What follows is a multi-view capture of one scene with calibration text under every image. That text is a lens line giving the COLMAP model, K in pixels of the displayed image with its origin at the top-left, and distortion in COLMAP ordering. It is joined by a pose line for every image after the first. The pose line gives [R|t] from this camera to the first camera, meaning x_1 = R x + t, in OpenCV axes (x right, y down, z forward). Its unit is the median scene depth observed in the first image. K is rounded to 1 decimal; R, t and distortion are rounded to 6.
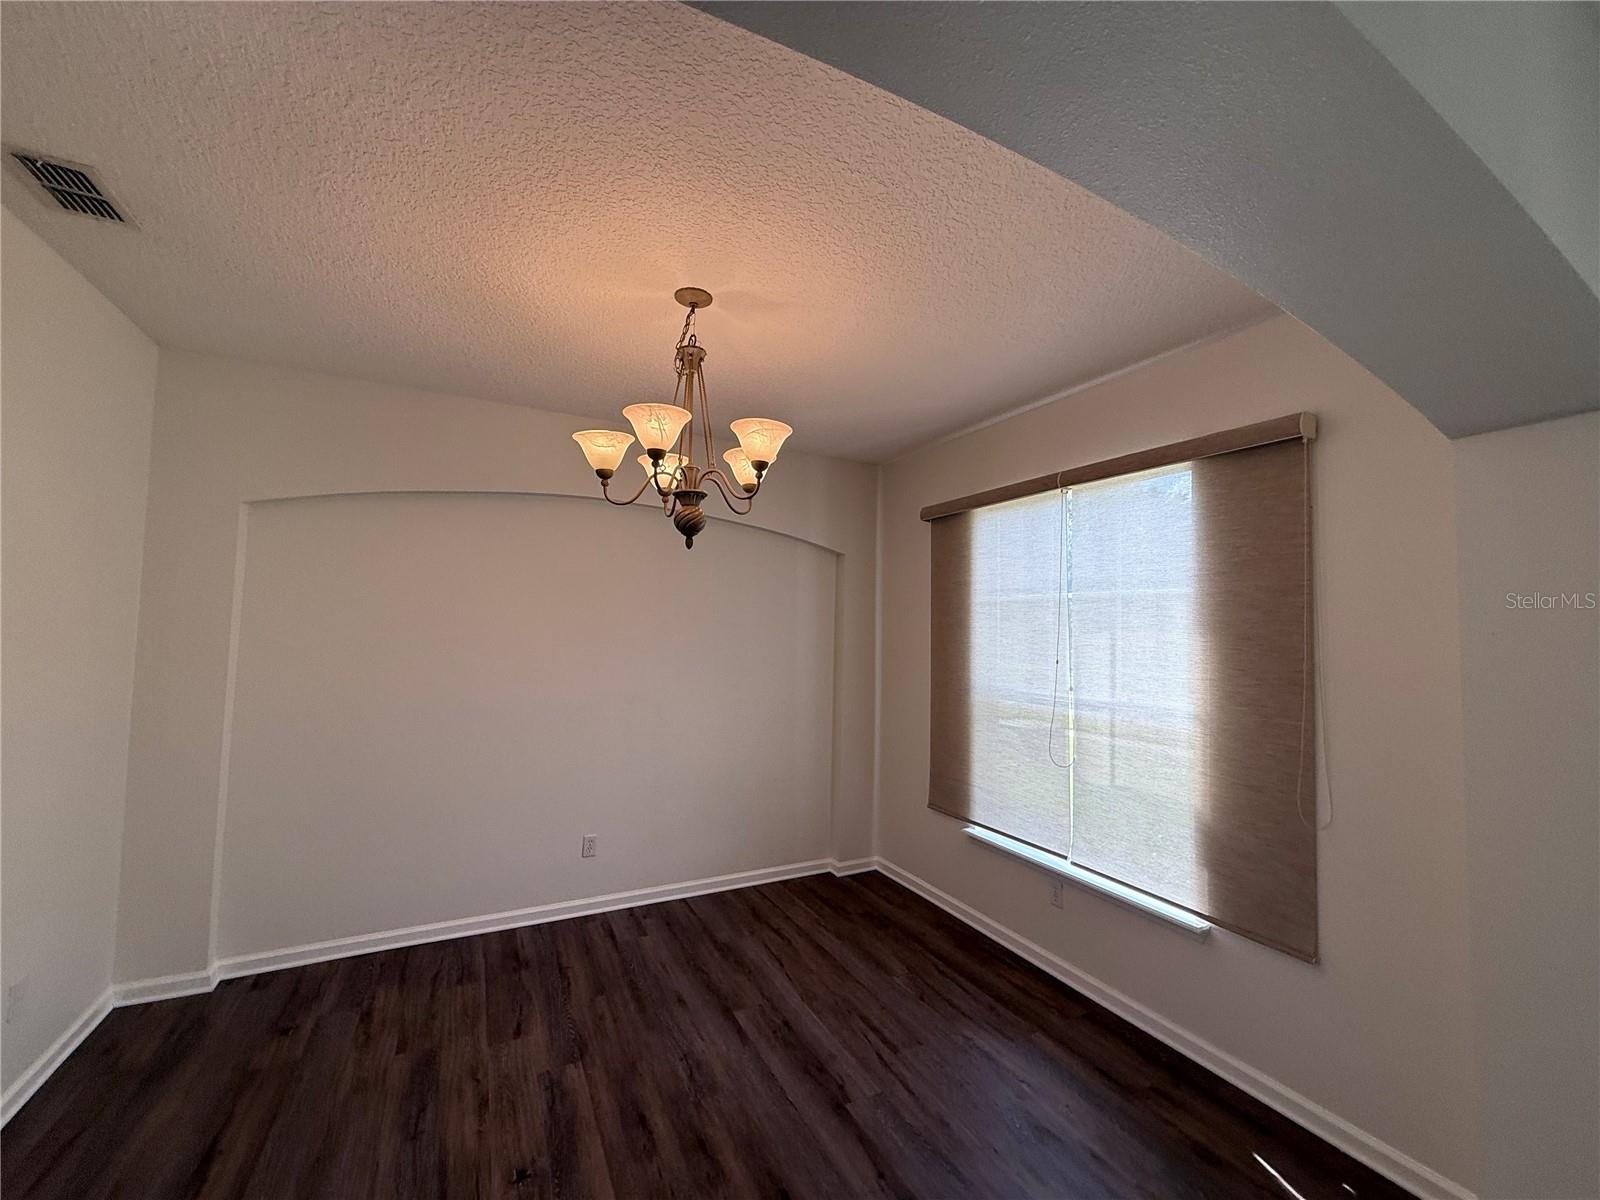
lens RADIAL K [[634.5, 0, 788.8], [0, 634.5, 597.3], [0, 0, 1]] dist [0.000392, 0.000295]
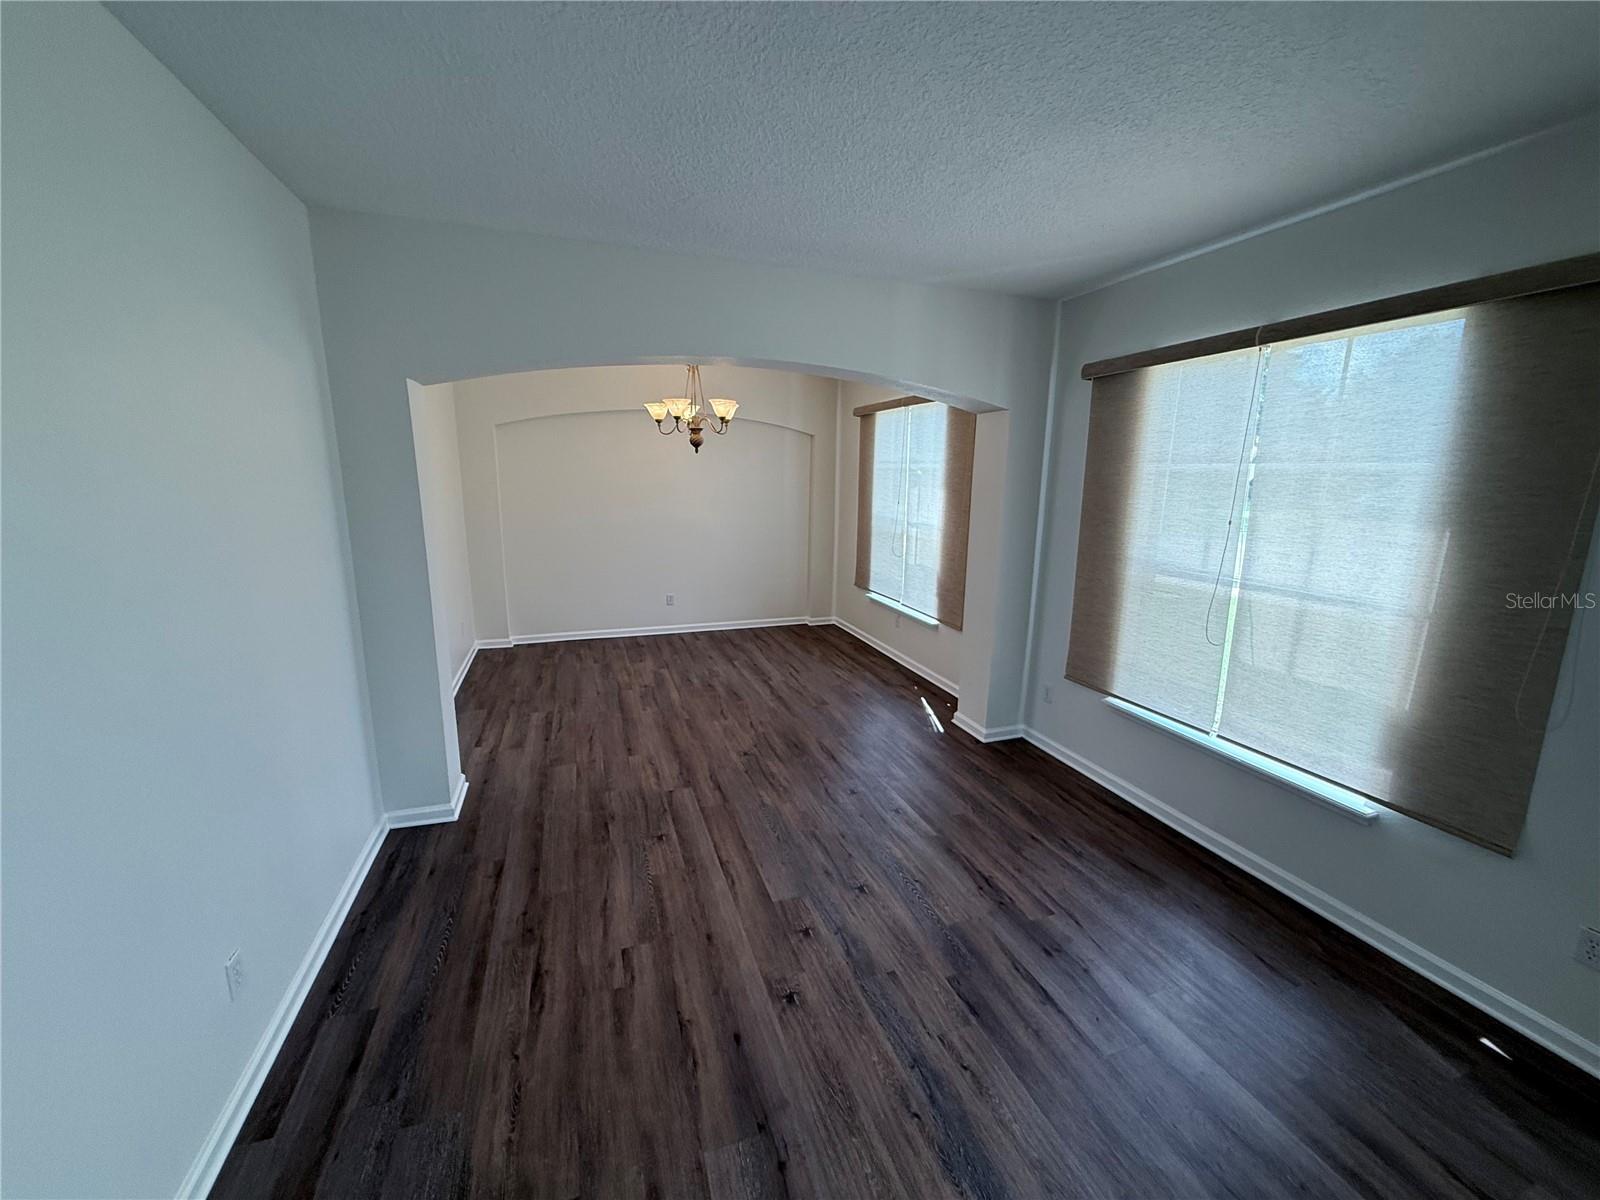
lens RADIAL K [[634.5, 0, 788.8], [0, 634.5, 597.3], [0, 0, 1]] dist [0.000392, 0.000295]
pose [[0.989981, 0.018573, -0.139973, 0.399478], [0.016698, 0.968955, 0.246672, -0.105354], [0.140209, -0.246538, 0.958937, -1.016483]]
